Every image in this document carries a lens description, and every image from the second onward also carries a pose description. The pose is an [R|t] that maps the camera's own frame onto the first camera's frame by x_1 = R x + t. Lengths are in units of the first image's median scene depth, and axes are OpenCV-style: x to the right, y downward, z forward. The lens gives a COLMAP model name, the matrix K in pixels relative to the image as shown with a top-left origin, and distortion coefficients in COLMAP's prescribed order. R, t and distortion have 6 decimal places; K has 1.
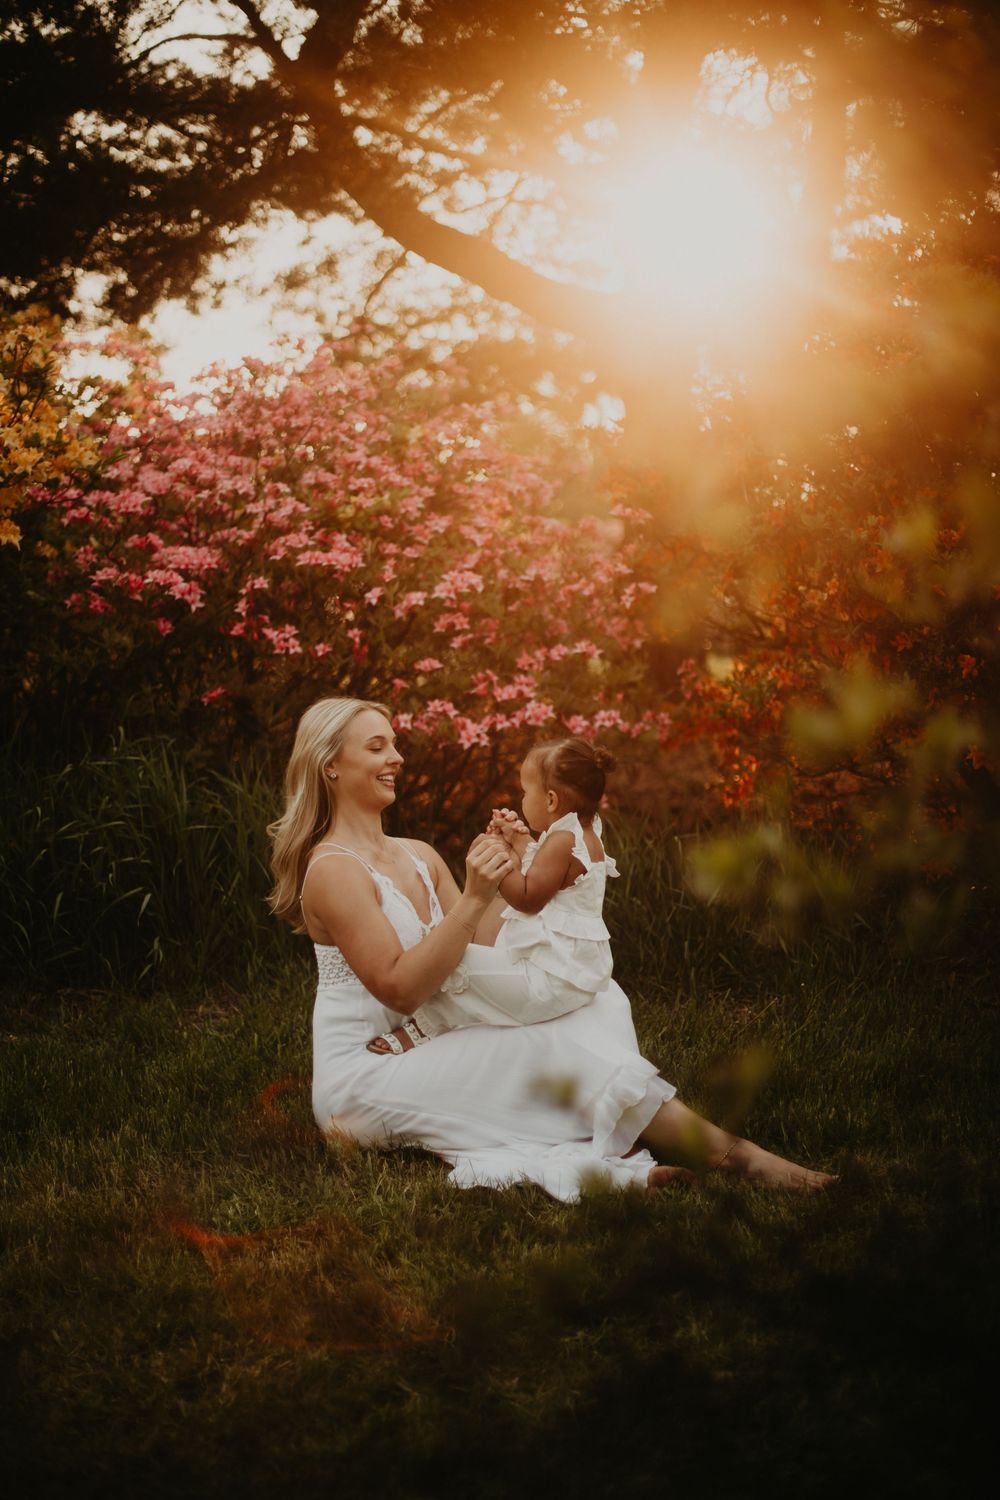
lens RADIAL K [[2110.1, 0, 500.0], [0, 2110.1, 750.0], [0, 0, 1]] dist [-0.201321, 0.060687]
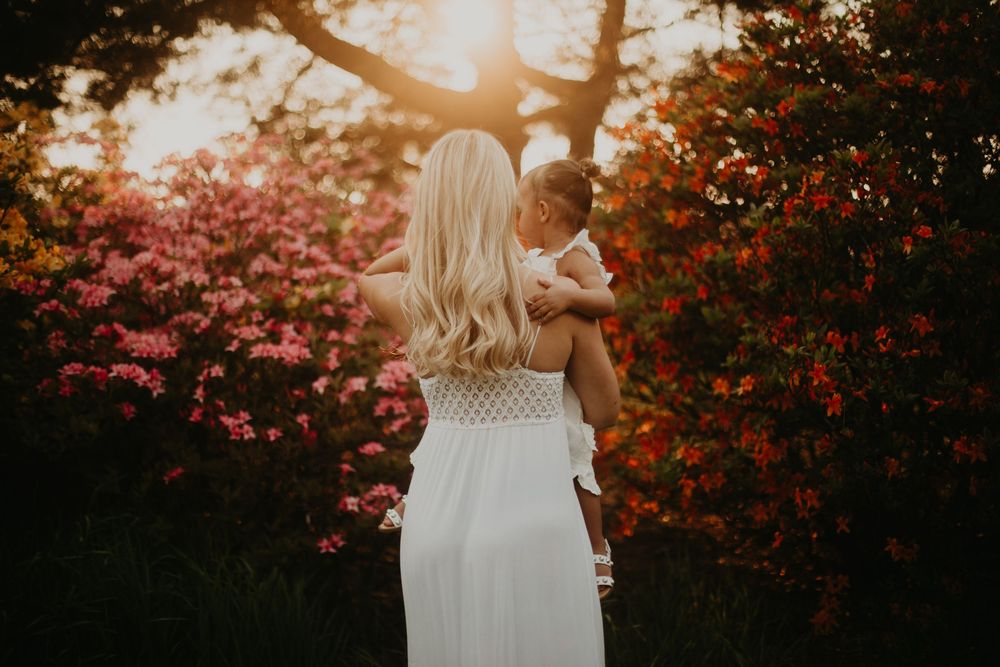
lens RADIAL K [[1459.4, 0, 500.0], [0, 1459.4, 333.5], [0, 0, 1]] dist [-0.133230, -0.070382]
pose [[0.996030, -0.005266, 0.088865, -0.032265], [0.009322, 0.998931, -0.045285, -0.061156], [-0.088531, 0.045933, 0.995014, 0.221545]]
